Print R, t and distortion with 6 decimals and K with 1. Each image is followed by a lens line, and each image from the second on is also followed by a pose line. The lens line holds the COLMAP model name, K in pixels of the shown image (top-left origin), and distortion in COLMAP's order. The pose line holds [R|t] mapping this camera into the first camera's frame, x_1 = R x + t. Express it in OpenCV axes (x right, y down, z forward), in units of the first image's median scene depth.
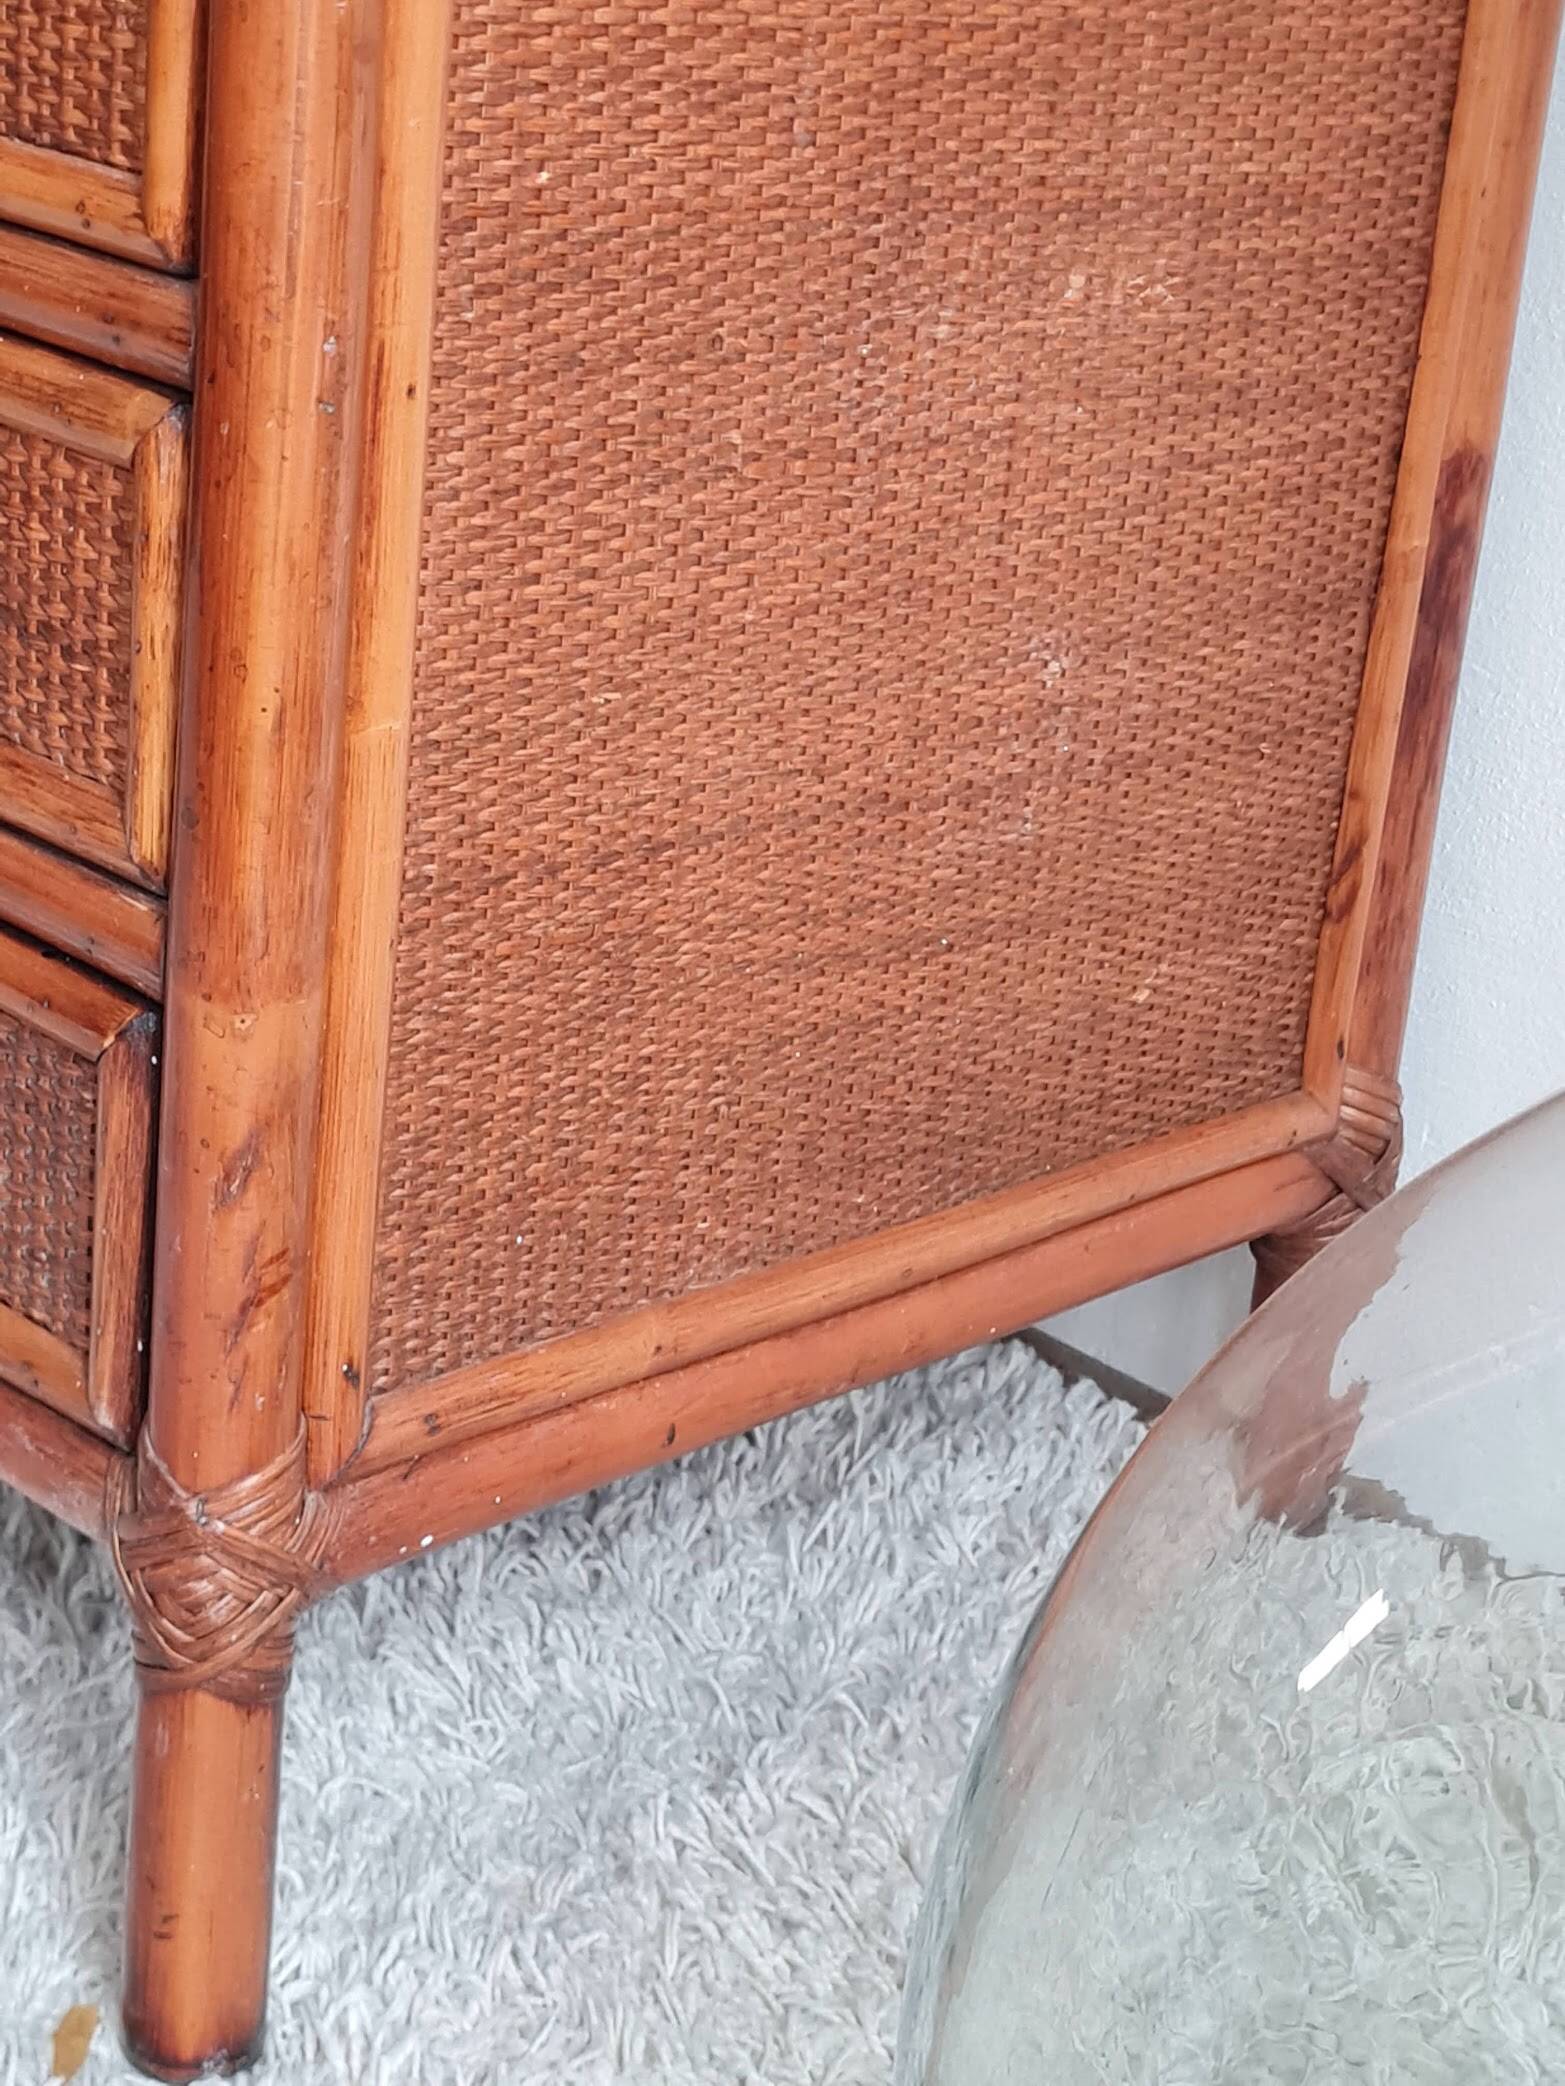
lens RADIAL K [[3894.1, 0, 776.1], [0, 3894.1, 924.3], [0, 0, 1]] dist [0.039175, 0.000000]
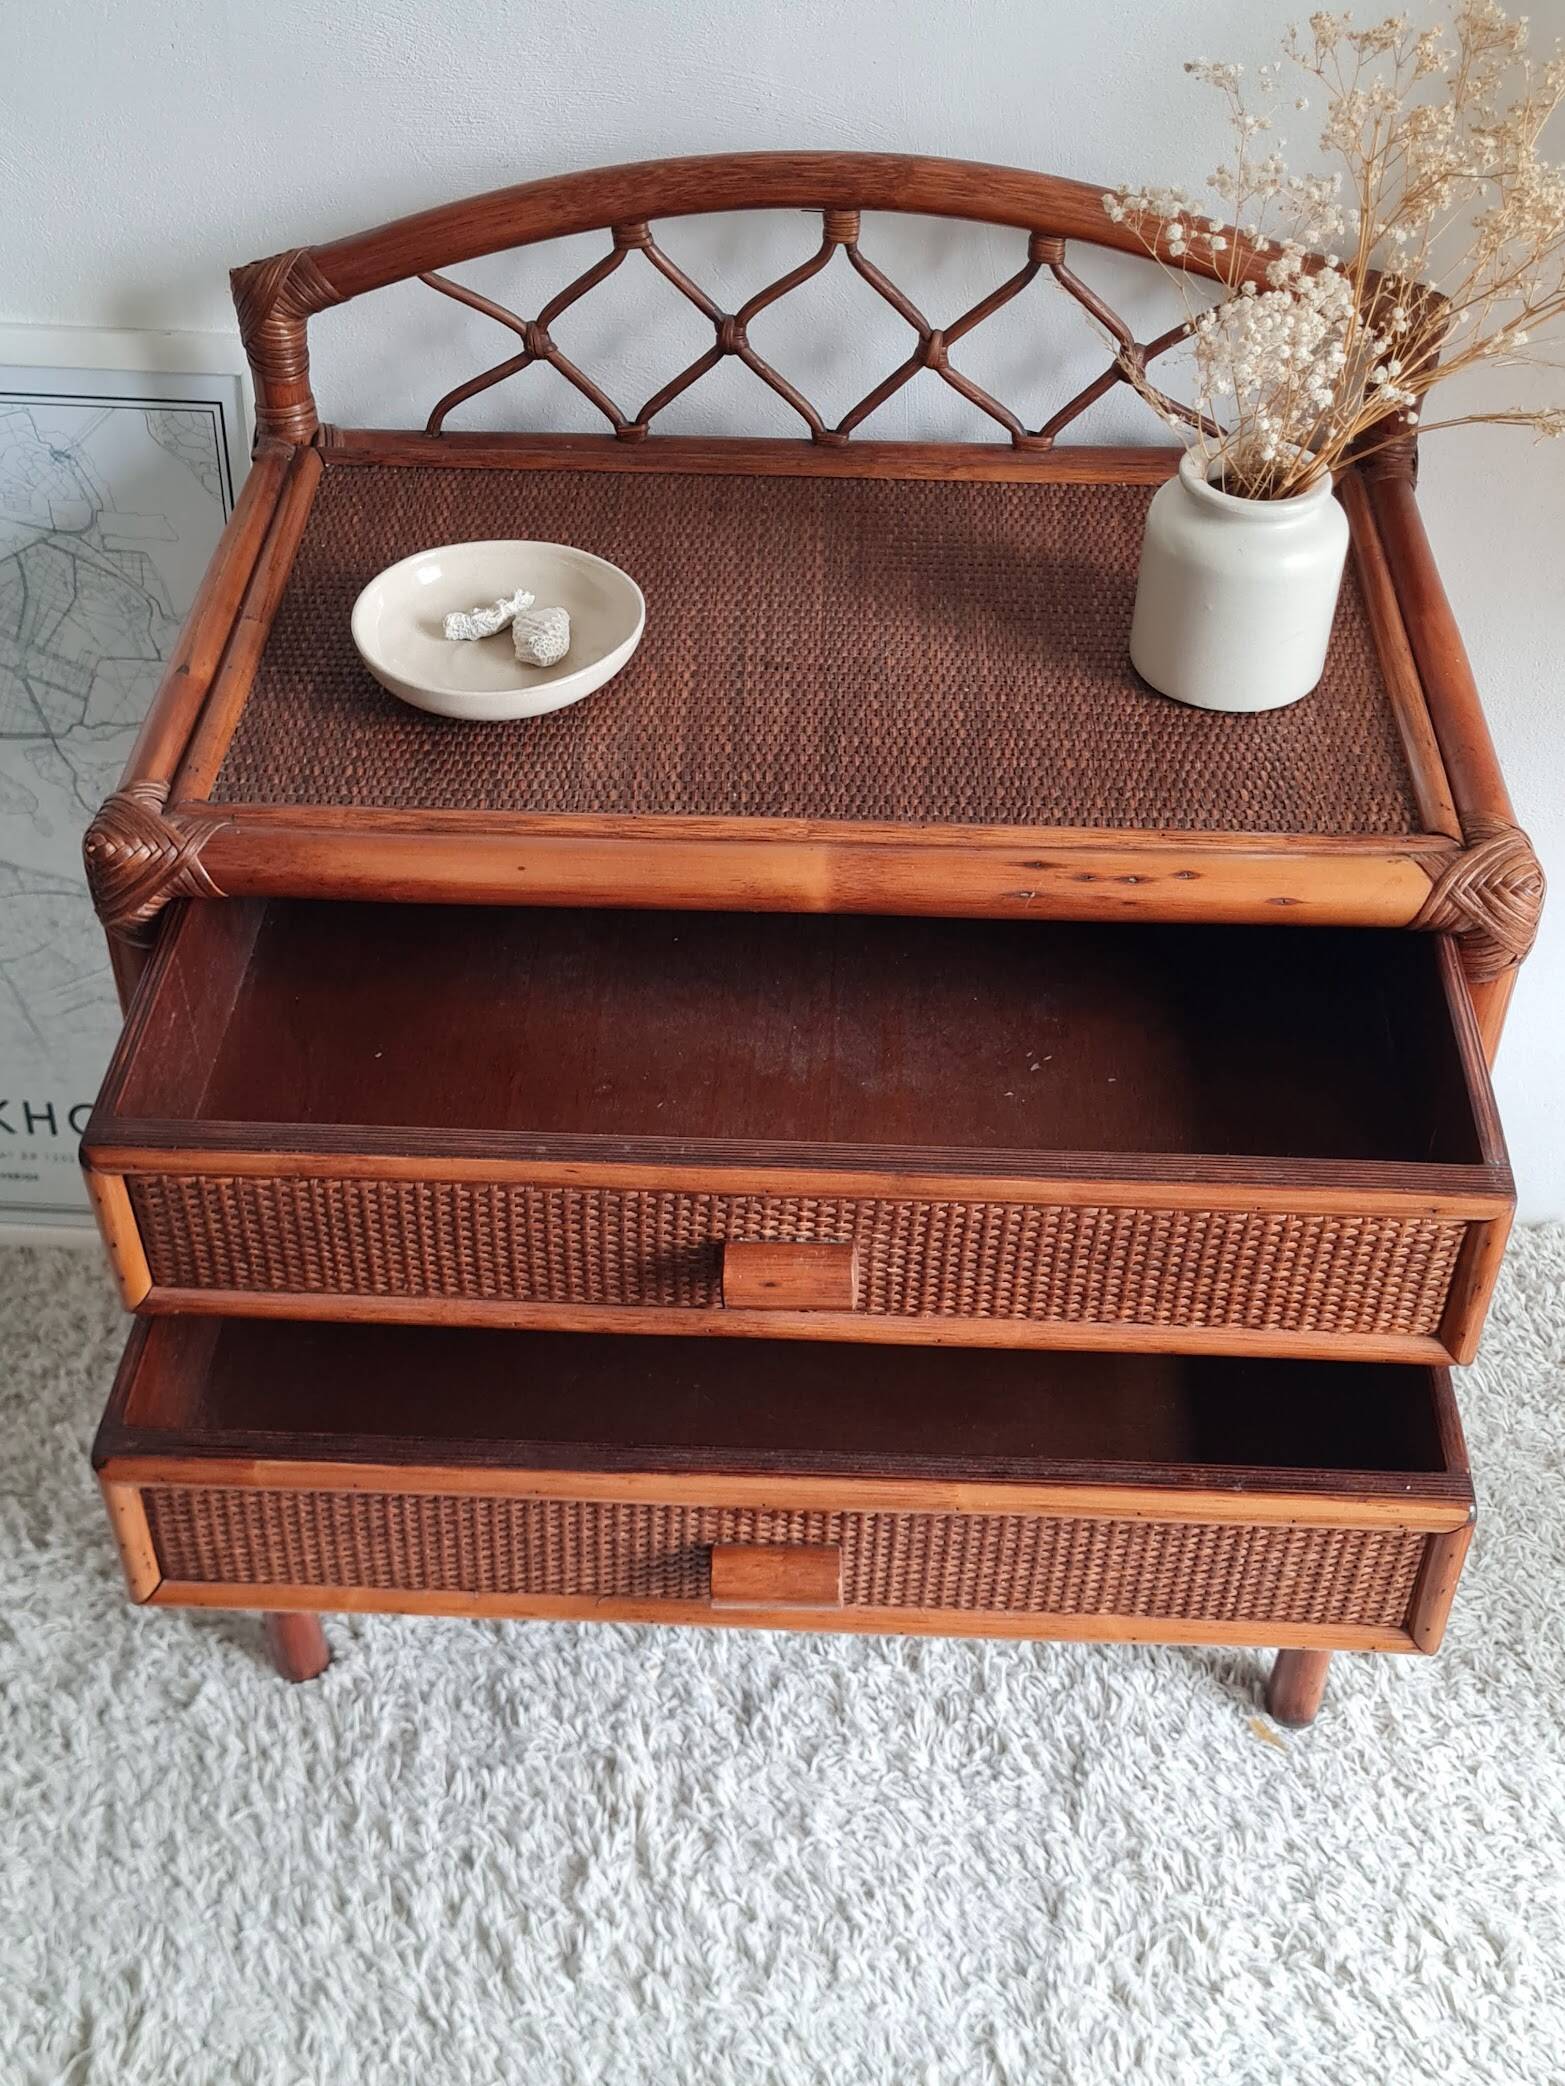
lens RADIAL K [[2408.2, 0, 768.5], [0, 2408.2, 1040.3], [0, 0, 1]] dist [0.035775, 0.000000]
pose [[0.733799, -0.510736, 0.447982, -0.960211], [0.288491, 0.831263, 0.475157, -1.043823], [-0.615071, -0.219431, 0.757323, 0.028738]]
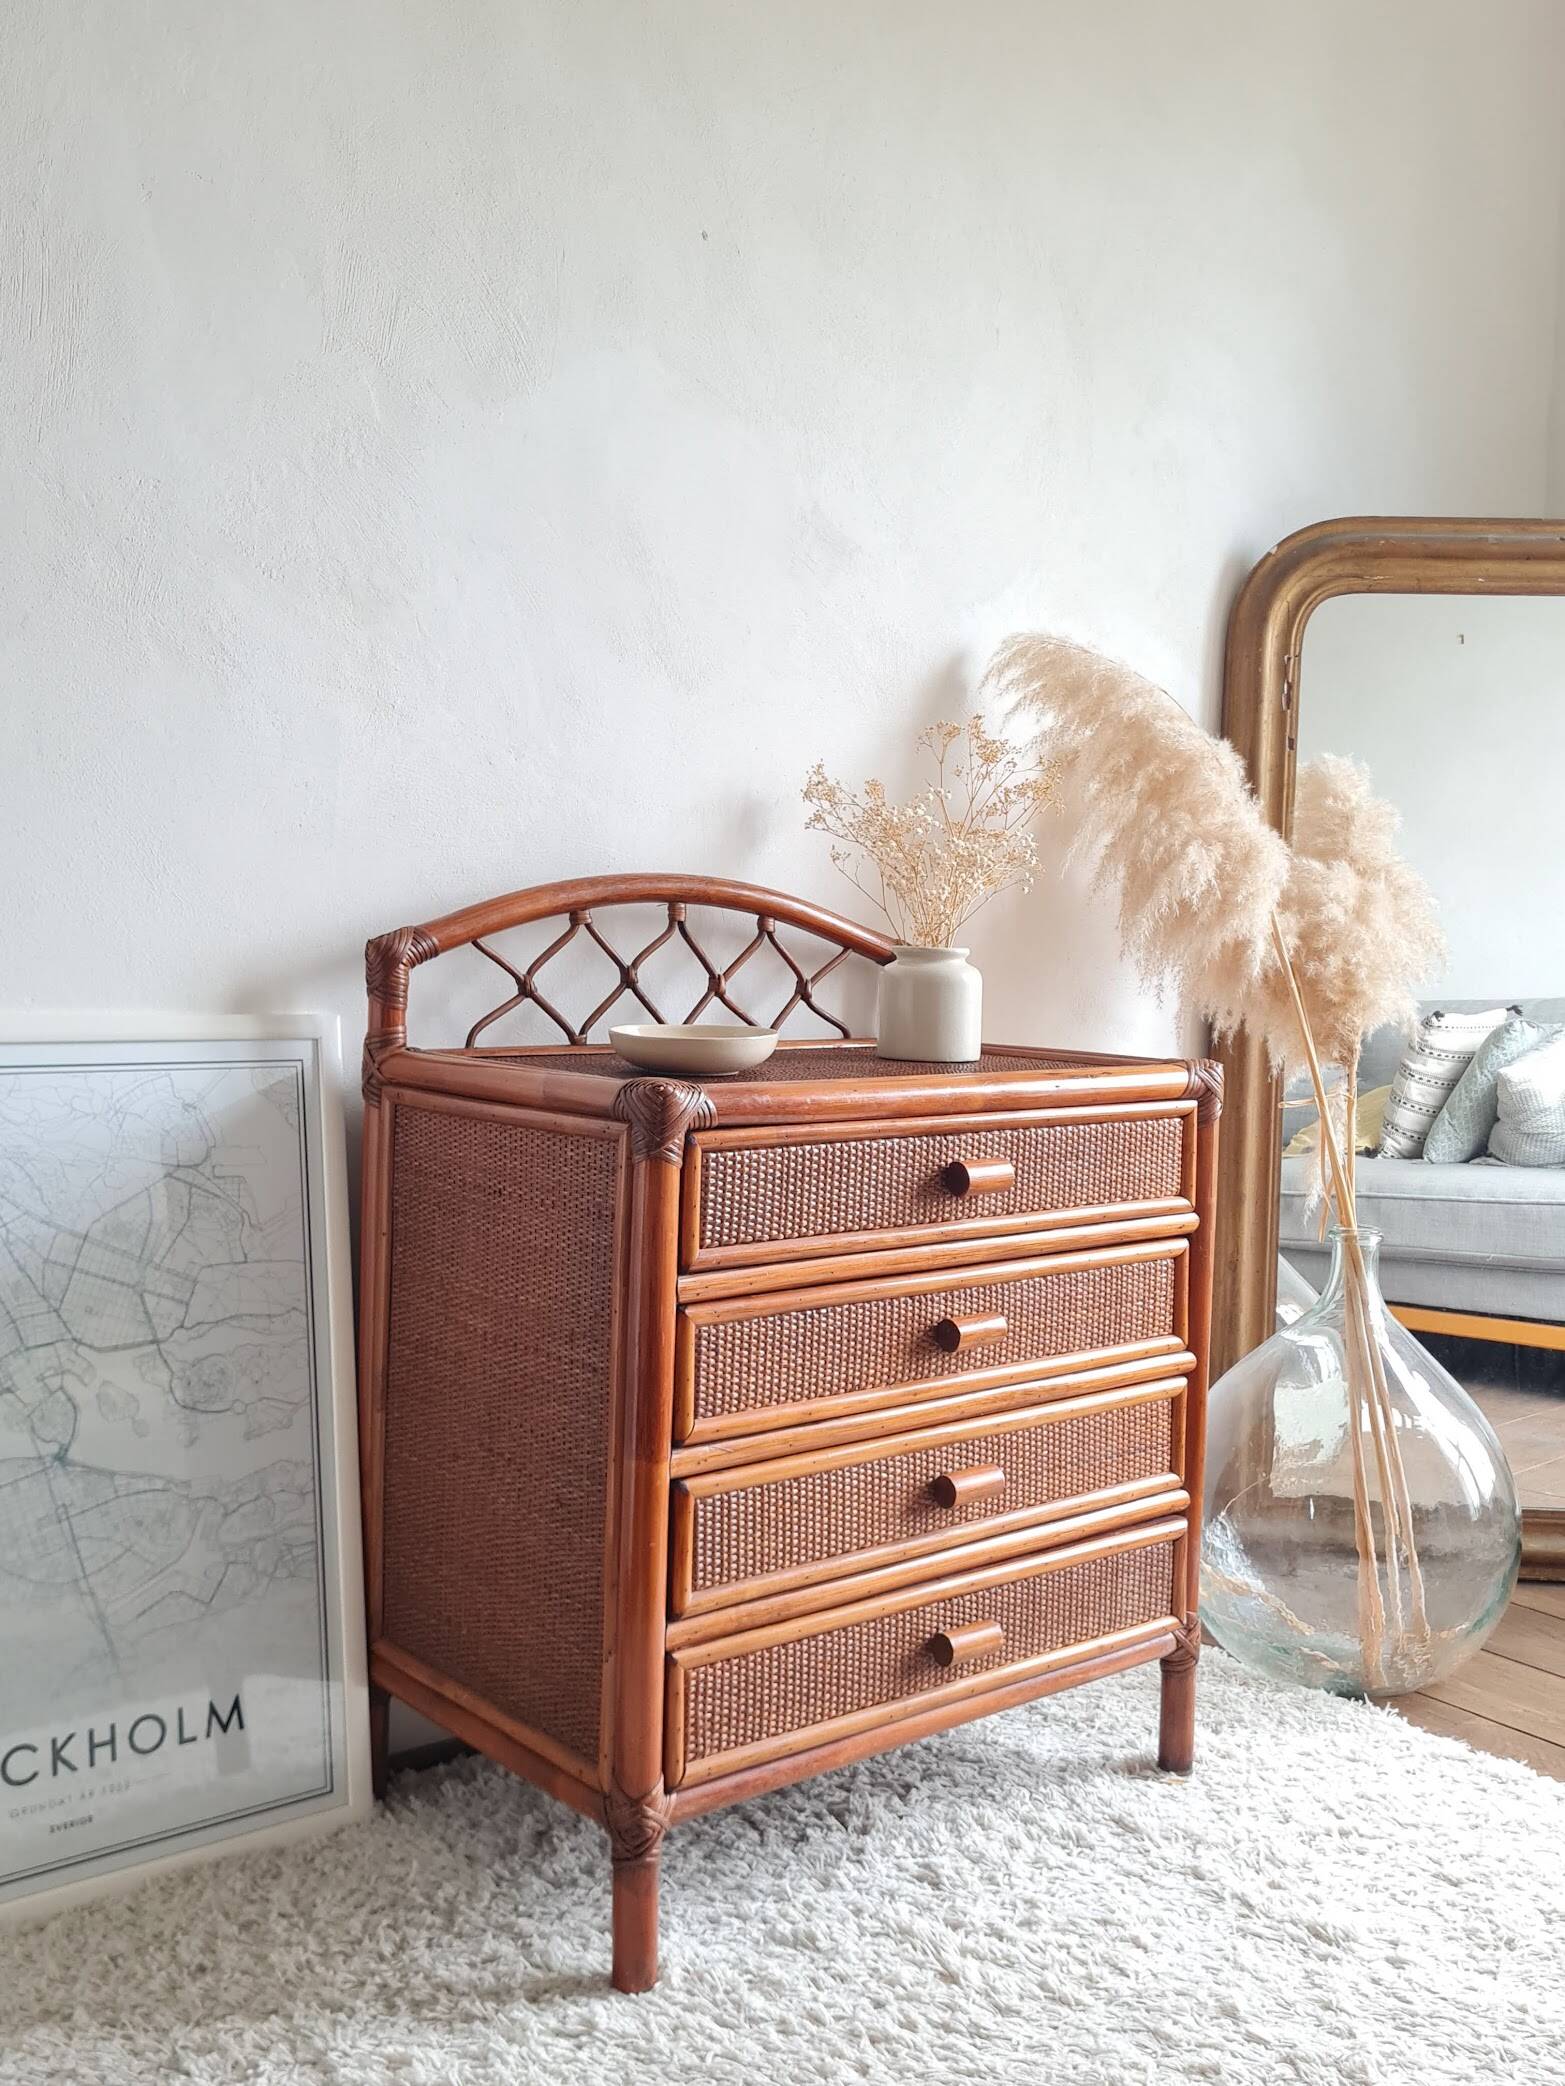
lens RADIAL K [[2006.4, 0, 778.3], [0, 2006.4, 1038.2], [0, 0, 1]] dist [0.033118, 0.000000]
pose [[0.075283, -0.146824, 0.986294, -2.196143], [0.316329, 0.941529, 0.116015, -0.830979], [-0.945658, 0.303260, 0.117326, 0.919368]]
